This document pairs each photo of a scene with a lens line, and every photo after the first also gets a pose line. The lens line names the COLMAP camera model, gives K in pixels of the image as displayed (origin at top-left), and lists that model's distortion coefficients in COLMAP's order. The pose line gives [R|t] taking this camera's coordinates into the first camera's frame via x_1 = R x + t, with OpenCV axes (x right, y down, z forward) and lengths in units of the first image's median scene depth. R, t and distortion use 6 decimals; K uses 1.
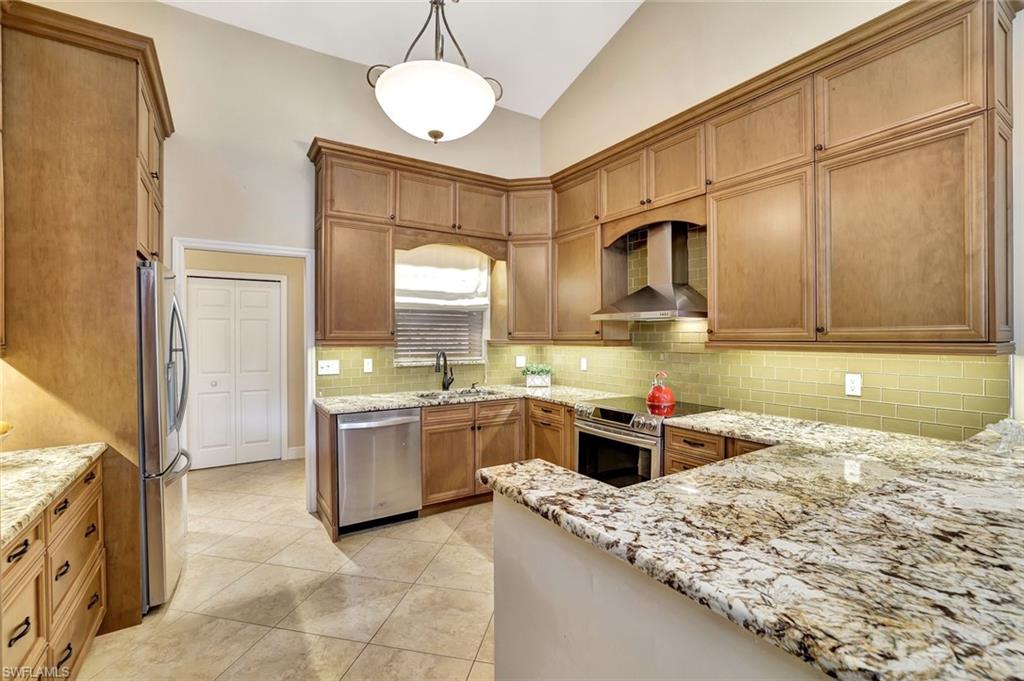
lens RADIAL K [[439.4, 0, 520.1], [0, 439.4, 343.1], [0, 0, 1]] dist [-0.056651, 0.018098]
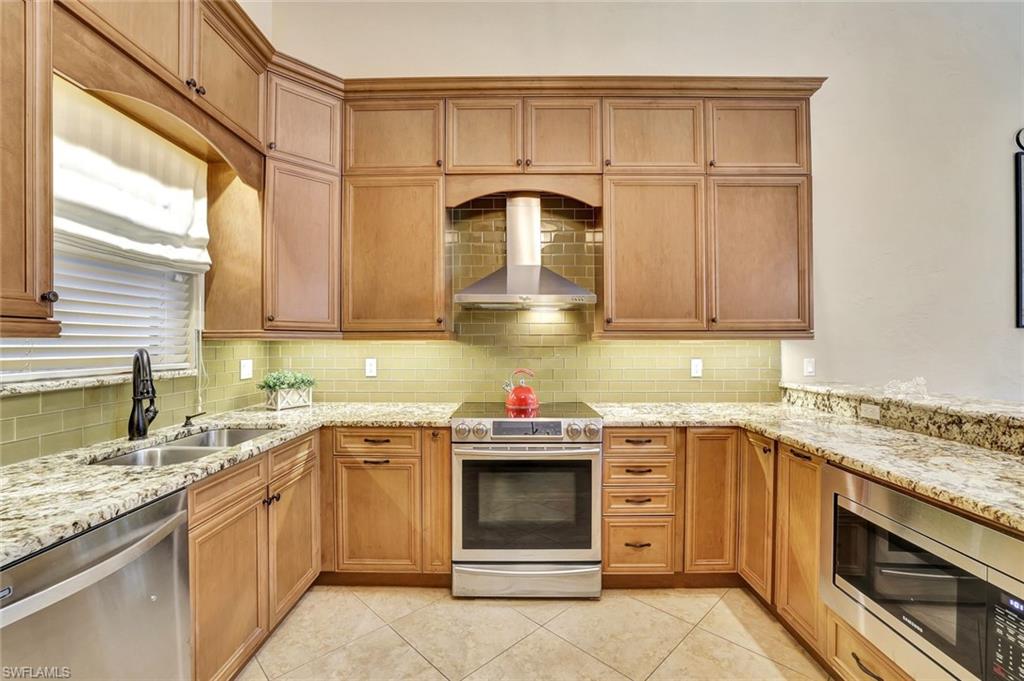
lens RADIAL K [[439.4, 0, 520.1], [0, 439.4, 343.1], [0, 0, 1]] dist [-0.056651, 0.018098]
pose [[0.563257, -0.001807, 0.826280, -0.347588], [0.012139, 0.999908, -0.006088, 0.019013], [-0.826193, 0.013460, 0.563227, 0.479654]]
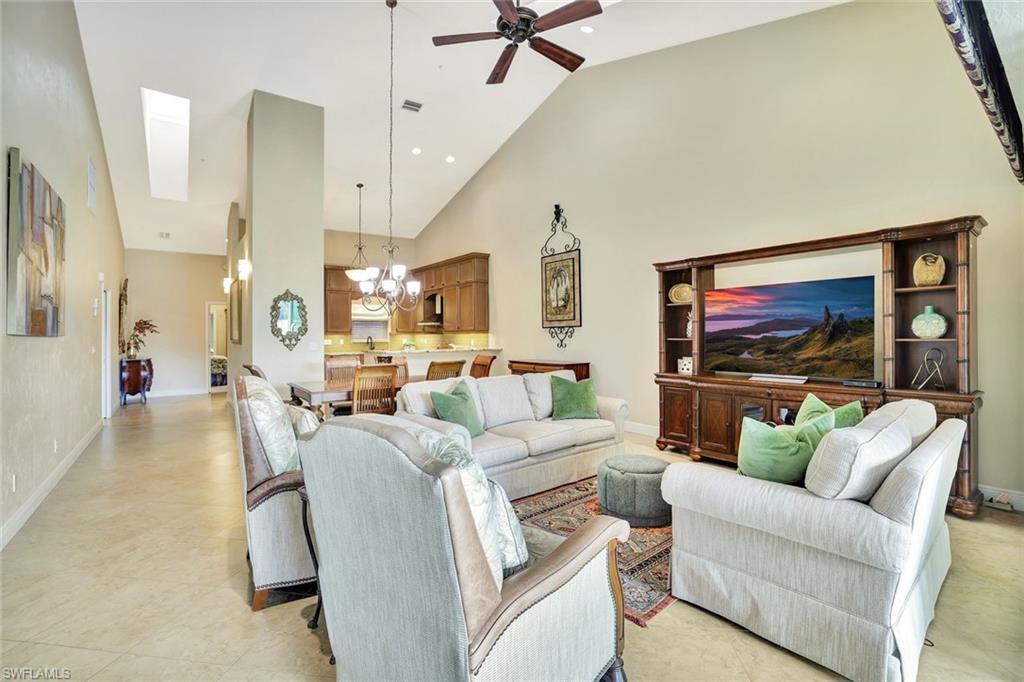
lens RADIAL K [[478.9, 0, 508.5], [0, 478.9, 327.6], [0, 0, 1]] dist [0.003396, 0.000806]
pose [[0.998919, -0.005874, 0.046110, 0.569951], [0.007198, 0.999565, -0.028589, 0.056645], [-0.045922, 0.028890, 0.998527, -2.089250]]
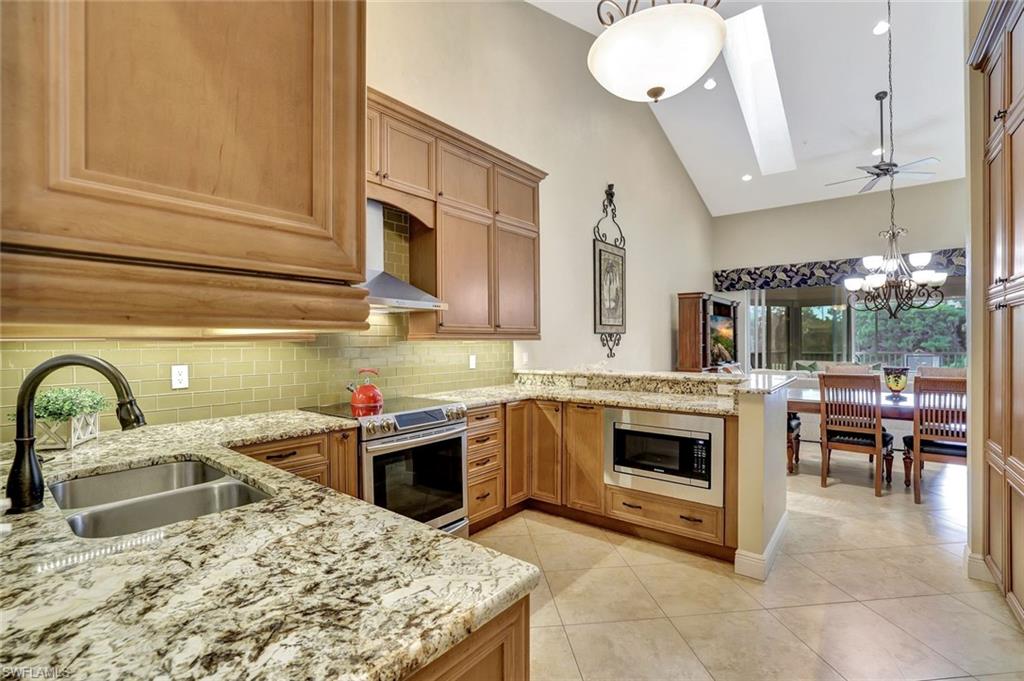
lens RADIAL K [[439.4, 0, 520.1], [0, 439.4, 343.1], [0, 0, 1]] dist [-0.056651, 0.018098]
pose [[-0.290920, 0.000097, 0.956747, -0.603005], [0.020201, 0.999778, 0.006041, 0.012914], [-0.956534, 0.021085, -0.290858, 0.965344]]
